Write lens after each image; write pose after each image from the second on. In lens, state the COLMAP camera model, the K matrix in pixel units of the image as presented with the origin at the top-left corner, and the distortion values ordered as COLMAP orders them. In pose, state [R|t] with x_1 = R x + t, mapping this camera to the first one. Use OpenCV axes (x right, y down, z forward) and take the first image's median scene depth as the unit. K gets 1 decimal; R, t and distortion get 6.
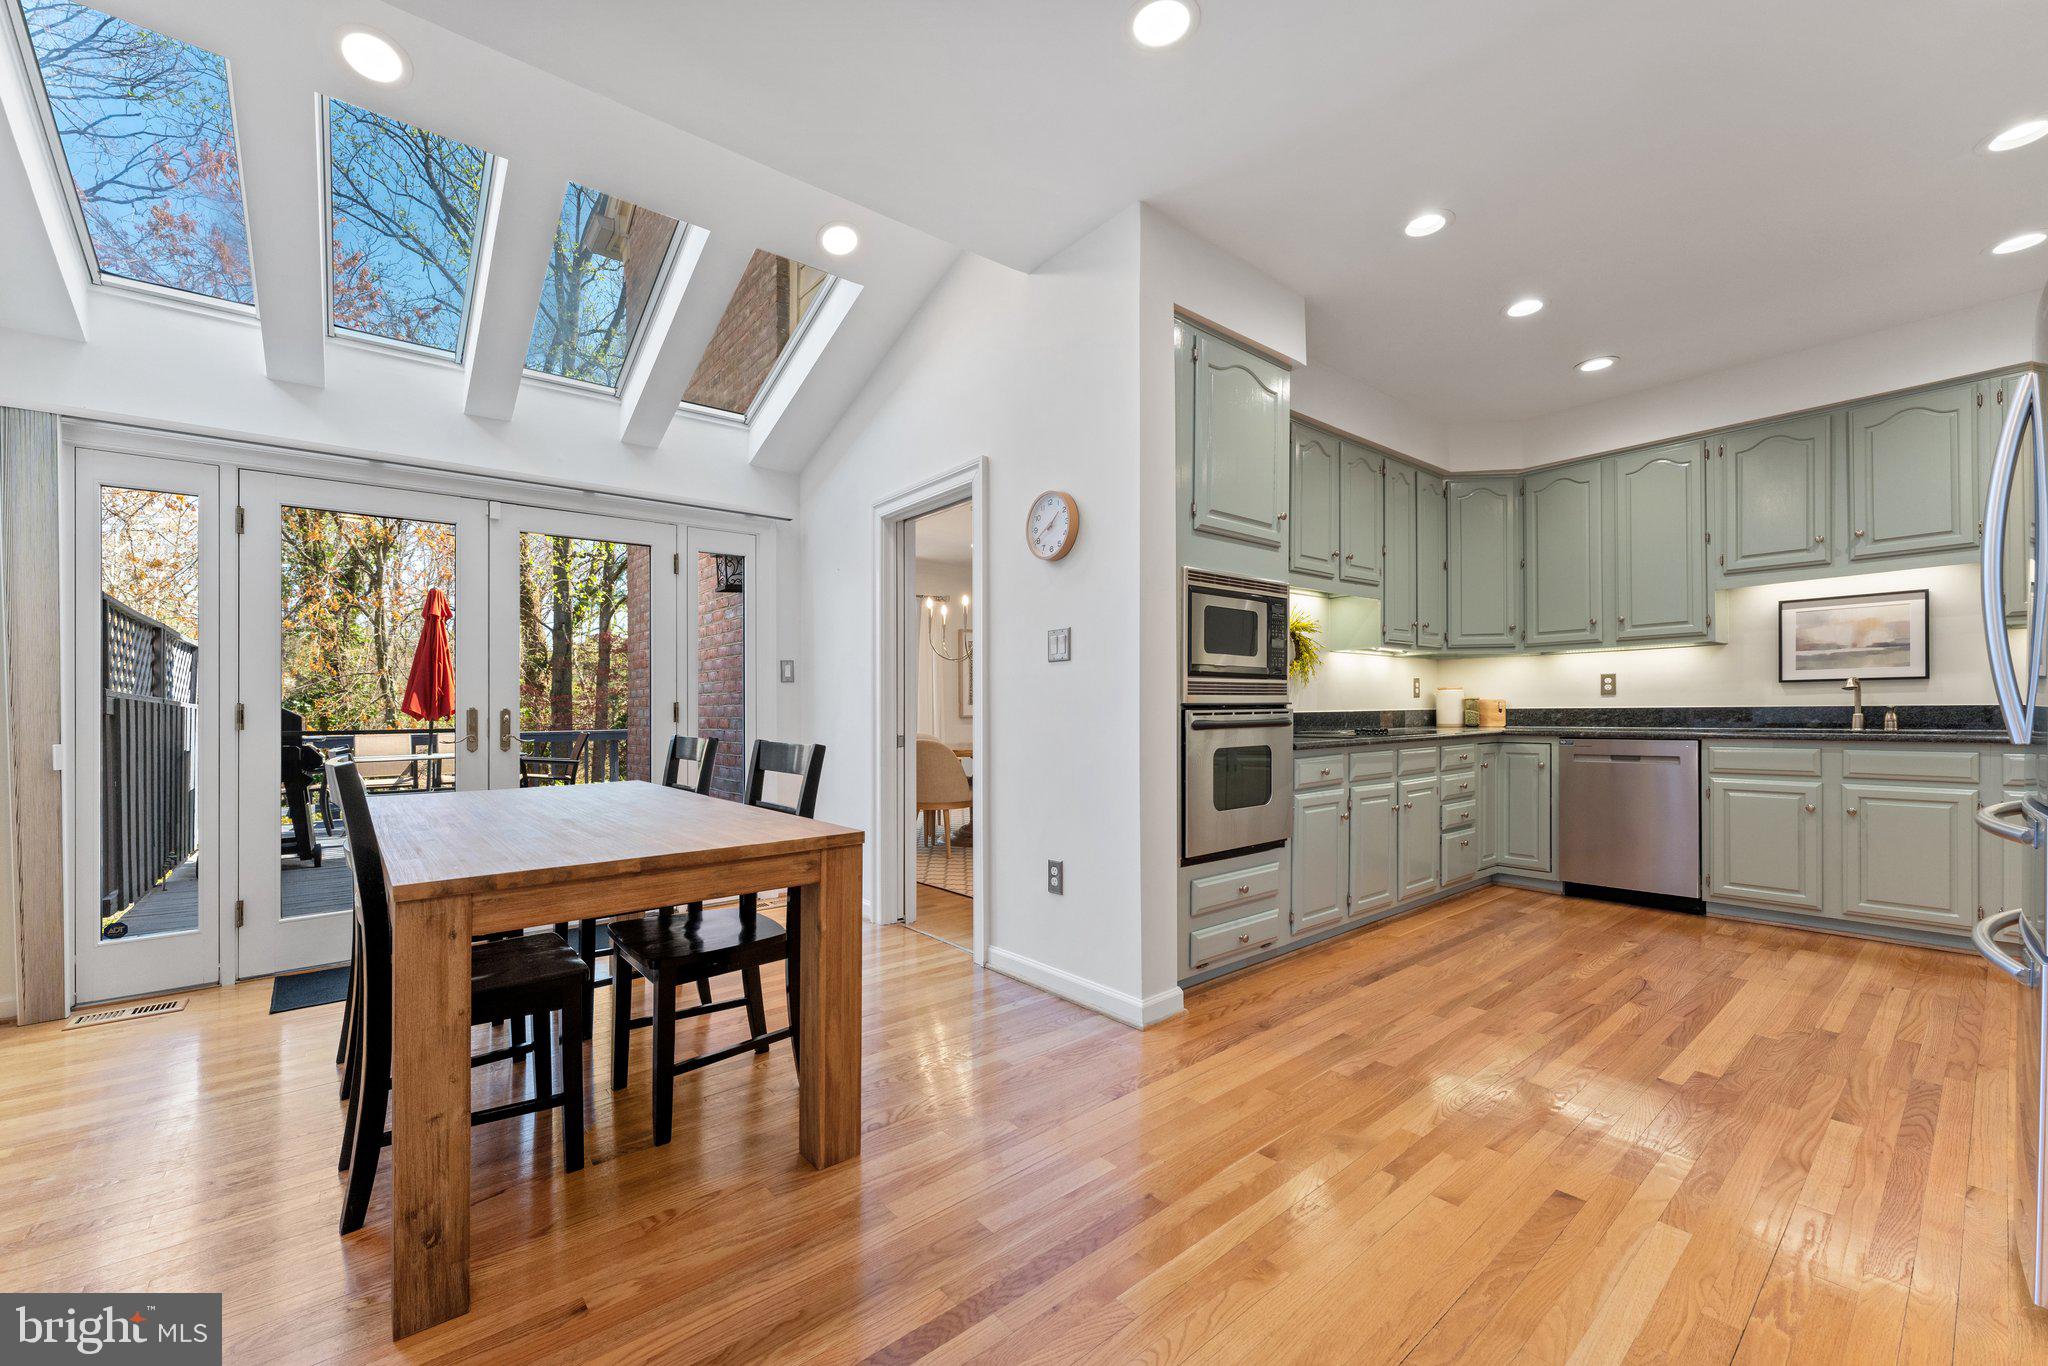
lens RADIAL K [[829.7, 0, 1024.2], [0, 829.7, 723.1], [0, 0, 1]] dist [0.001087, 0.000134]
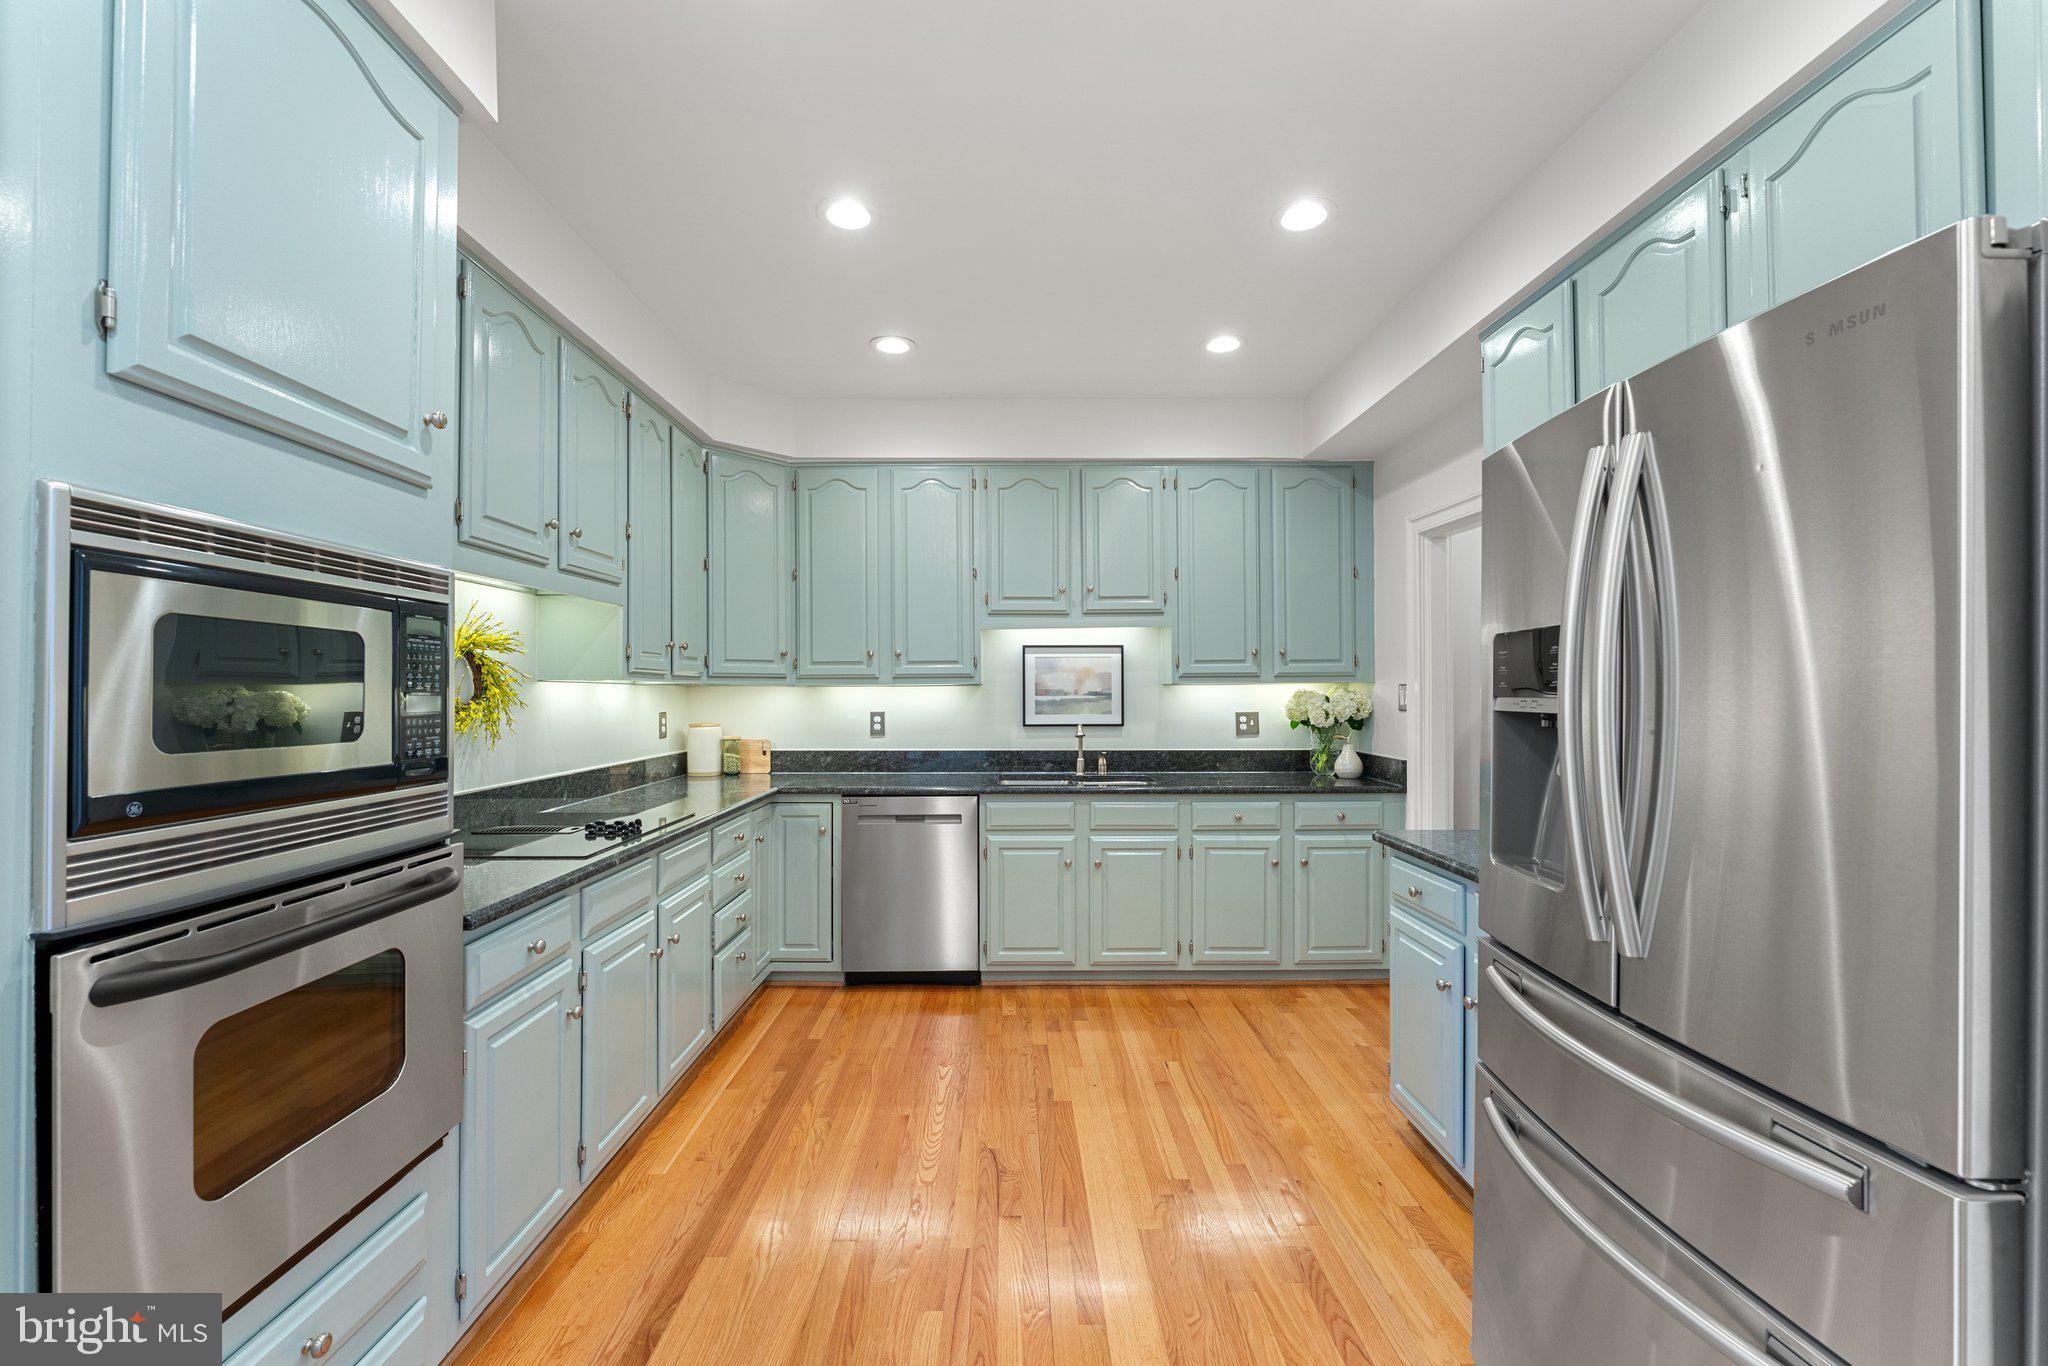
lens RADIAL K [[839.7, 0, 1019.9], [0, 839.7, 696.3], [0, 0, 1]] dist [-0.002841, -0.000408]
pose [[0.631596, 0.006996, 0.775266, 0.128327], [0.005484, 0.999894, -0.013490, -0.074094], [-0.775278, 0.012772, 0.631491, 0.377931]]
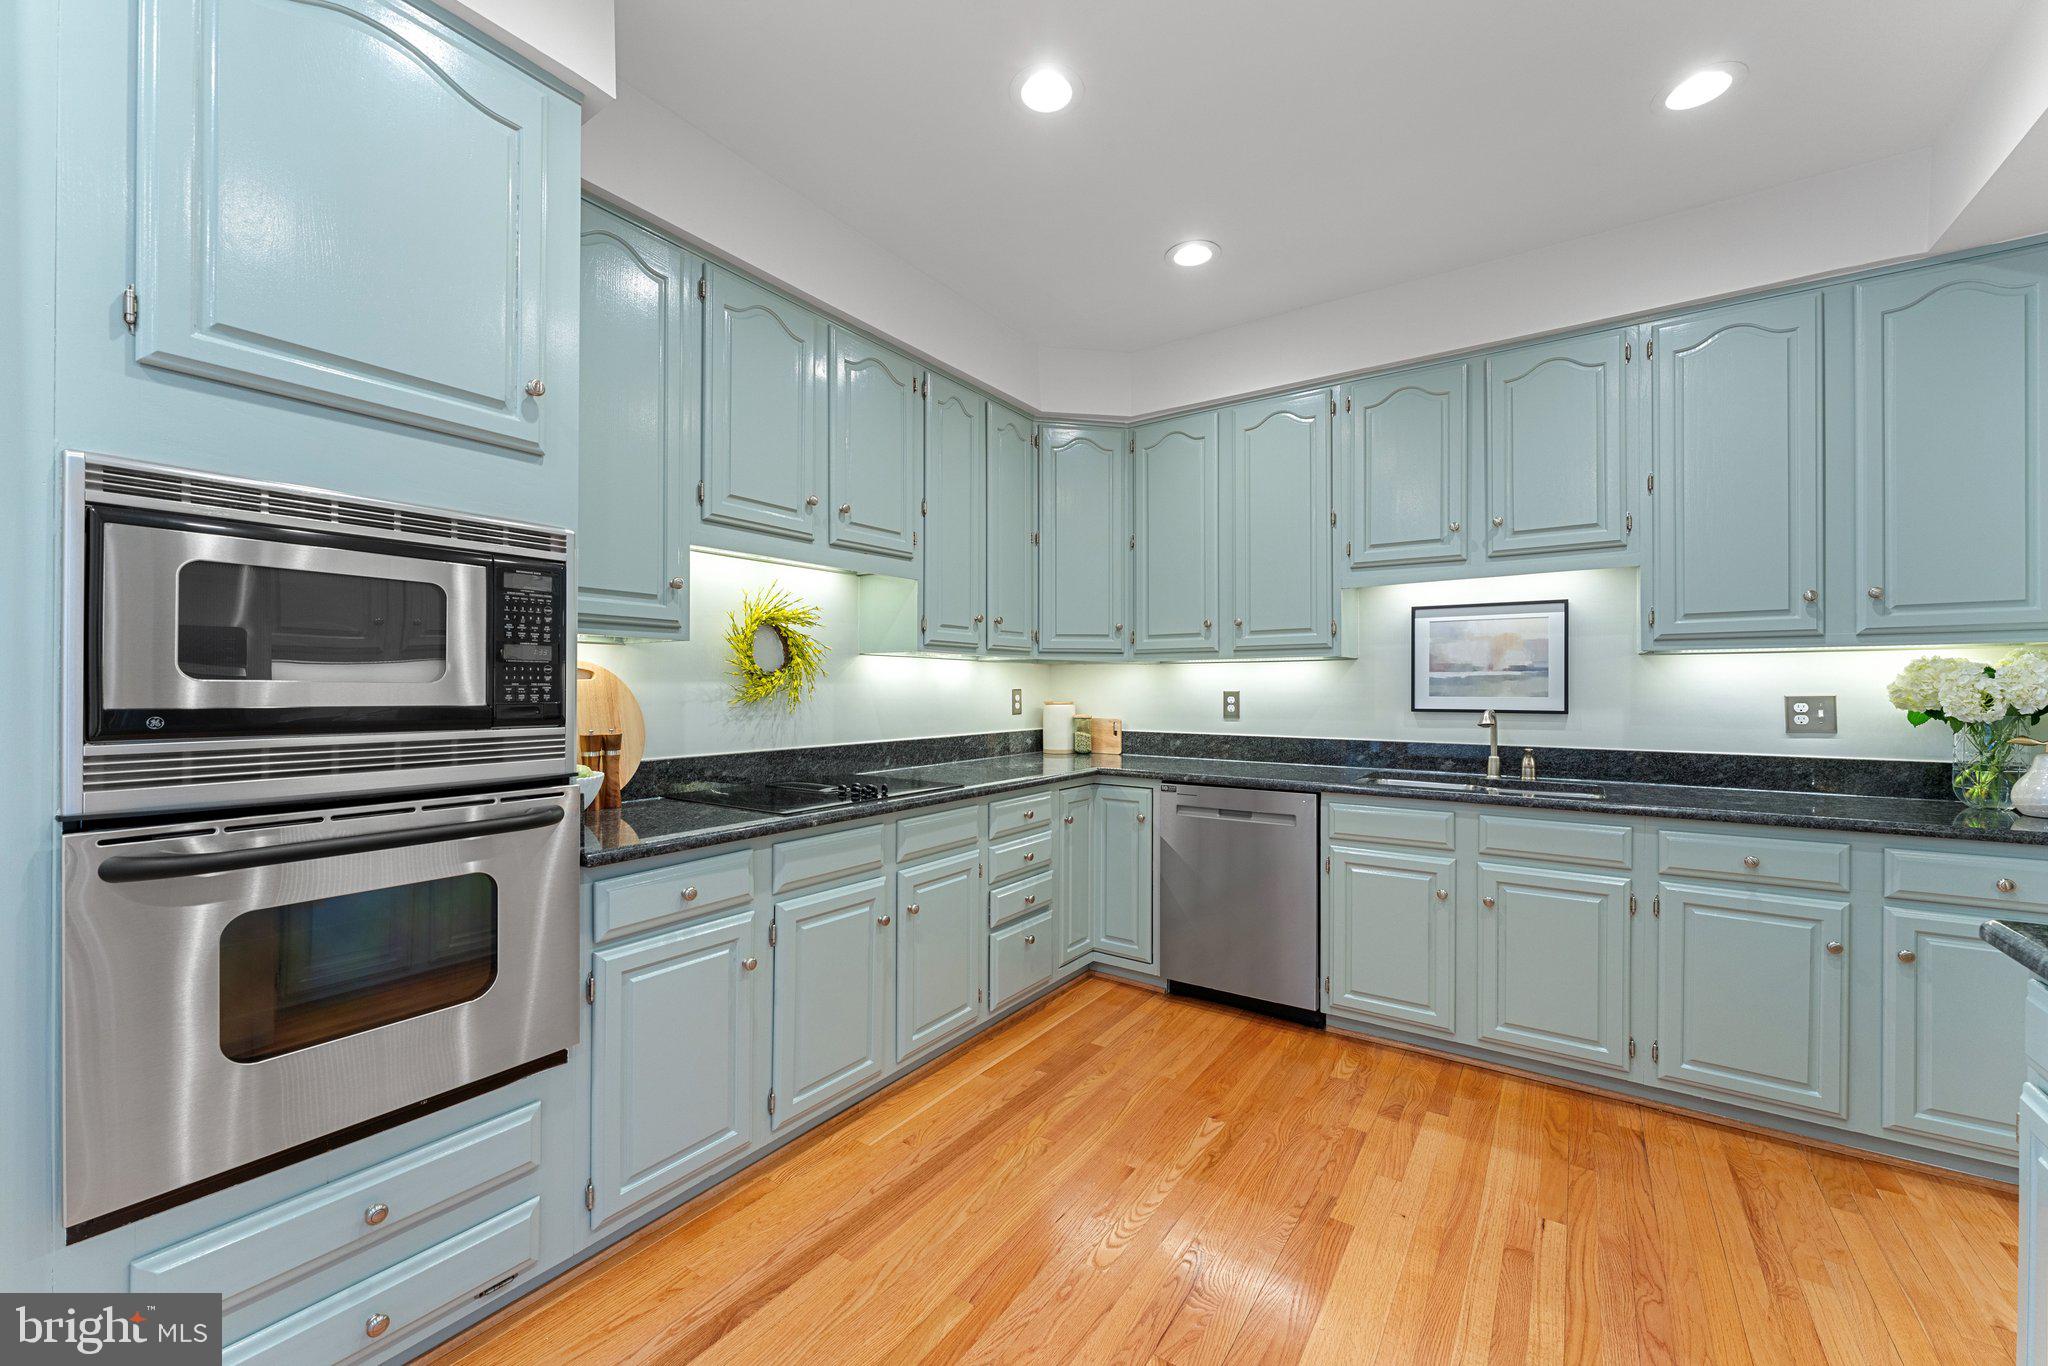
lens RADIAL K [[814.4, 0, 1018.5], [0, 814.4, 694.1], [0, 0, 1]] dist [0.000630, 0.000029]
pose [[0.963358, 0.011873, 0.267955, 0.362444], [-0.010025, 0.999916, -0.008264, -0.057076], [-0.268030, 0.005275, 0.963396, 0.376482]]
